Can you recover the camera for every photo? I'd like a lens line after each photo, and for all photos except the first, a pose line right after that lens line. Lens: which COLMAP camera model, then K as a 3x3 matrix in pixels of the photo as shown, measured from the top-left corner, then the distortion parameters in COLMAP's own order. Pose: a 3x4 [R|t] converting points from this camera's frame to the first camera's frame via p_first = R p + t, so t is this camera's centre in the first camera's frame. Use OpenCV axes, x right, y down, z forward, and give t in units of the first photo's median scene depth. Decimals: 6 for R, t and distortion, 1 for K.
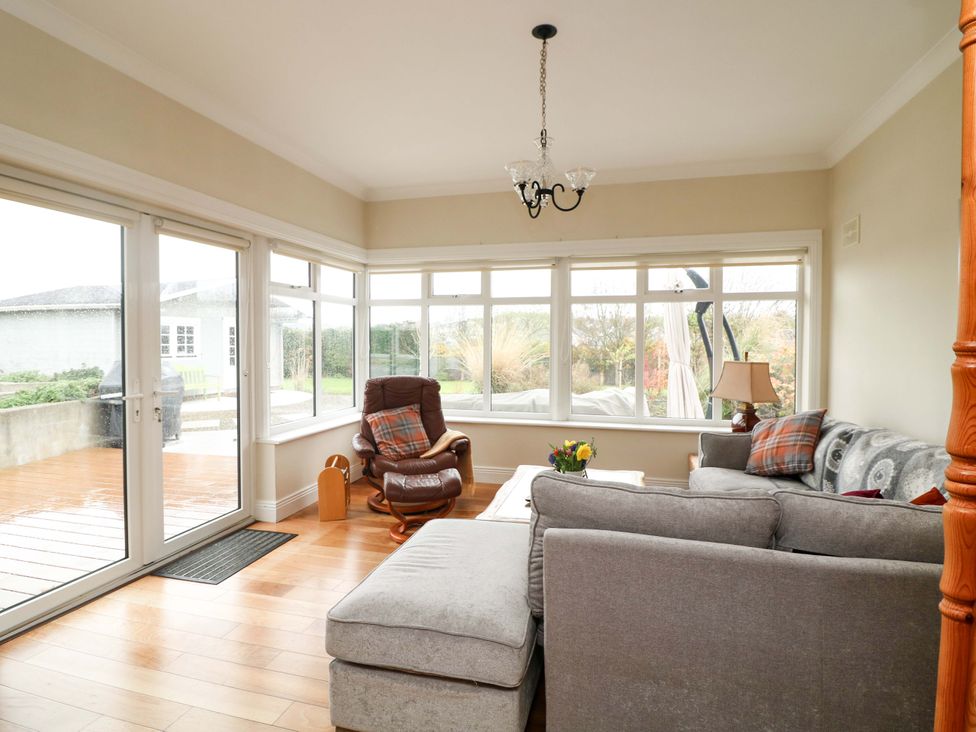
lens RADIAL K [[508.7, 0, 495.9], [0, 508.7, 358.1], [0, 0, 1]] dist [0.002202, -0.019905]
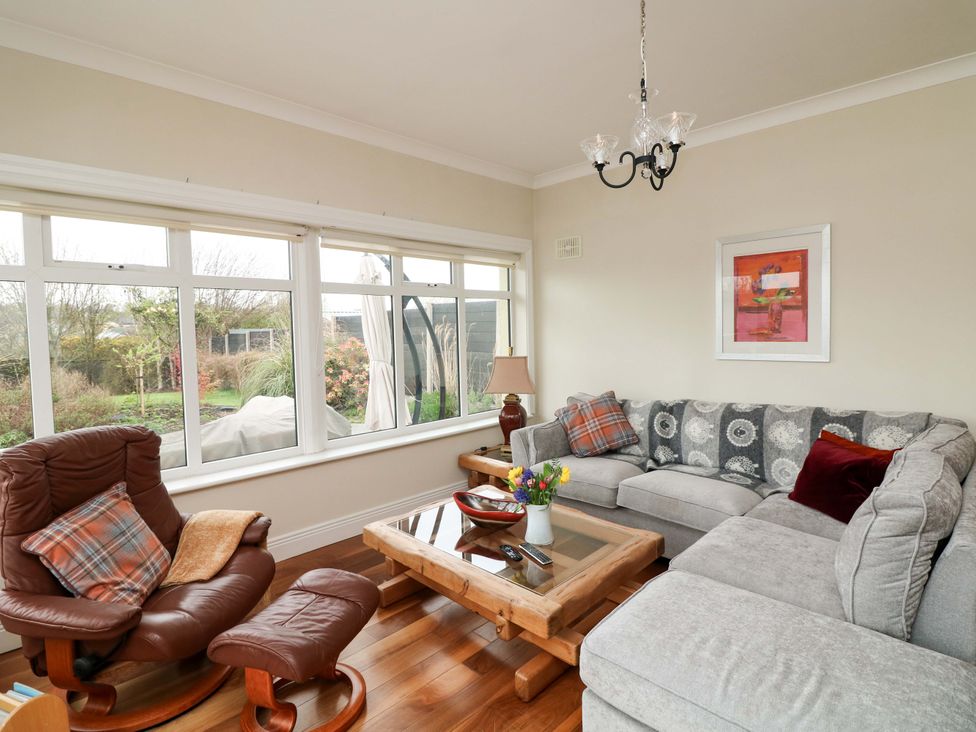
lens RADIAL K [[508.7, 0, 495.9], [0, 508.7, 358.1], [0, 0, 1]] dist [0.002202, -0.019905]
pose [[0.494958, -0.064183, 0.866543, -0.409586], [0.048566, 0.997753, 0.046161, -0.036556], [-0.867559, 0.019237, 0.496963, 0.458599]]
